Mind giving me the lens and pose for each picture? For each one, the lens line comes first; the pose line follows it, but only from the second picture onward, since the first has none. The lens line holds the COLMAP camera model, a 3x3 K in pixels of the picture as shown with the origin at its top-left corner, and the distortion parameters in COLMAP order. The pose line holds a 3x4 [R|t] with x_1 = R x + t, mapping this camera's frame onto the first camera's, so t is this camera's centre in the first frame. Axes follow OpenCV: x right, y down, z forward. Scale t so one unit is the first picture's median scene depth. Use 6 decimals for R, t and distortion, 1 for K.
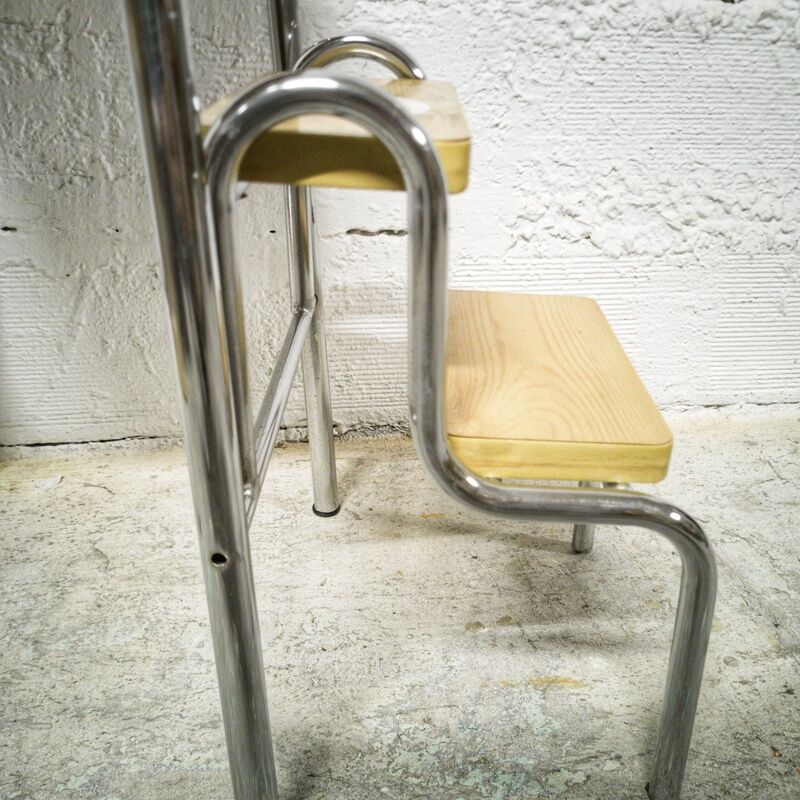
lens RADIAL K [[777.5, 0, 408.2], [0, 777.5, 397.0], [0, 0, 1]] dist [0.075240, -0.117804]
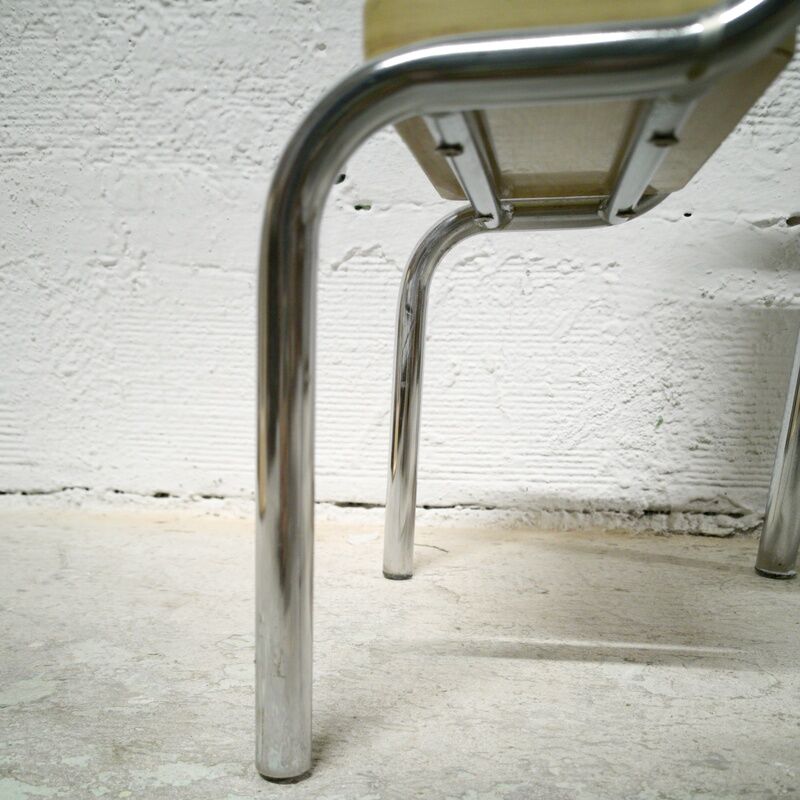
lens RADIAL K [[799.0, 0, 407.9], [0, 799.0, 567.9], [0, 0, 1]] dist [0.016279, -0.024795]
pose [[0.965126, 0.038842, -0.258889, -0.227952], [-0.095872, 0.972671, -0.211472, 0.308780], [0.243599, 0.228917, 0.942474, 0.310785]]
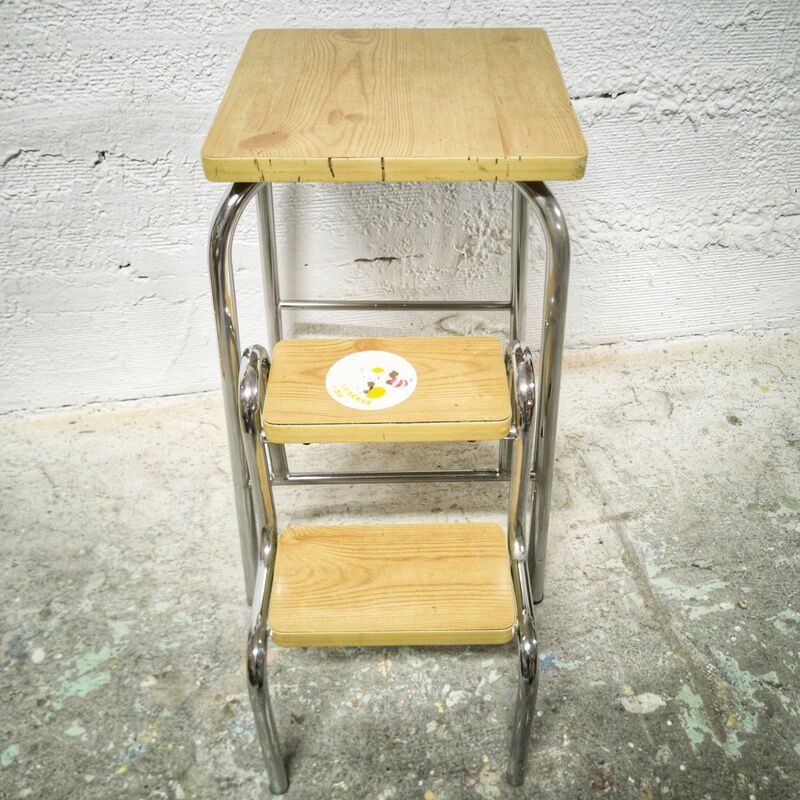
lens RADIAL K [[791.7, 0, 400.0], [0, 791.7, 400.0], [0, 0, 1]] dist [0.079514, -0.104233]
pose [[0.999377, -0.028116, -0.021352, 0.038984], [0.032848, 0.962162, 0.270489, -0.385364], [0.012939, -0.271022, 0.962486, -0.598382]]
